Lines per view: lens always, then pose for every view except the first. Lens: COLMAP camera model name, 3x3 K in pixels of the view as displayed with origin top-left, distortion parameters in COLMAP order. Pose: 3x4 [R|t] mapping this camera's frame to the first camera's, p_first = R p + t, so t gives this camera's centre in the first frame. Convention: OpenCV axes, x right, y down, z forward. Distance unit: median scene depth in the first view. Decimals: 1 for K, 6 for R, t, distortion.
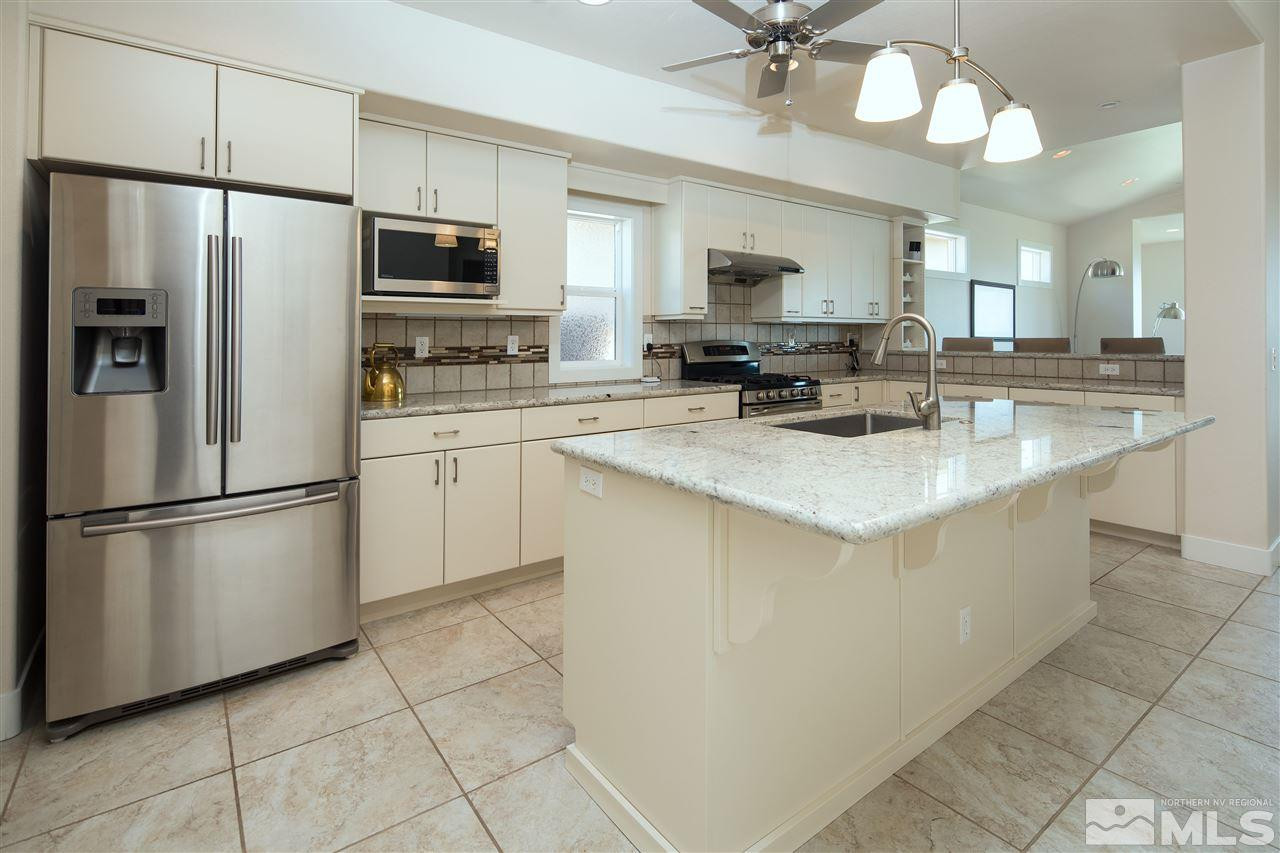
lens RADIAL K [[631.0, 0, 663.6], [0, 631.0, 329.3], [0, 0, 1]] dist [0.001799, -0.000357]
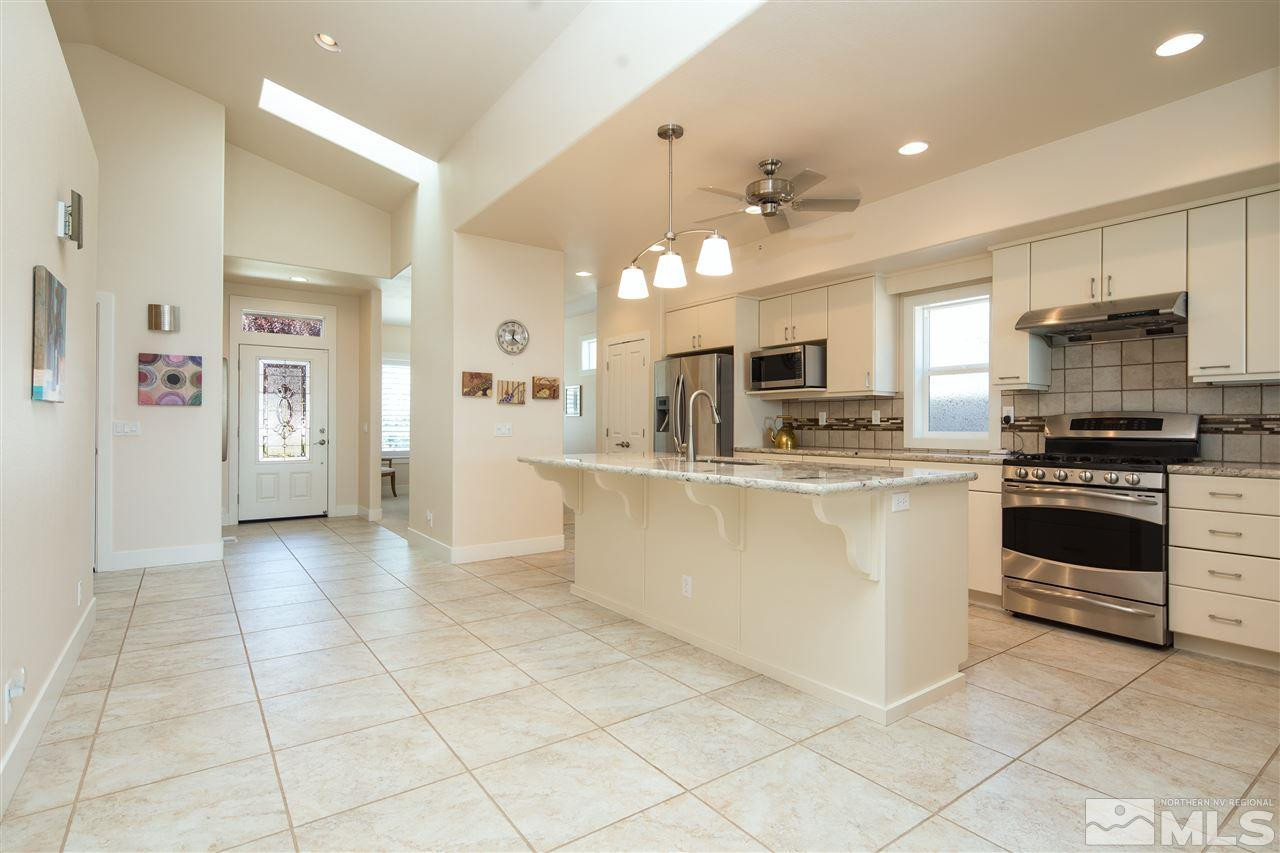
lens RADIAL K [[631.0, 0, 641.9], [0, 631.0, 425.2], [0, 0, 1]] dist [0.001799, -0.000357]
pose [[-0.032341, -0.001890, -0.999475, 1.175789], [0.004062, 0.999990, -0.002022, 0.043393], [0.999469, -0.004125, -0.032333, 0.541666]]
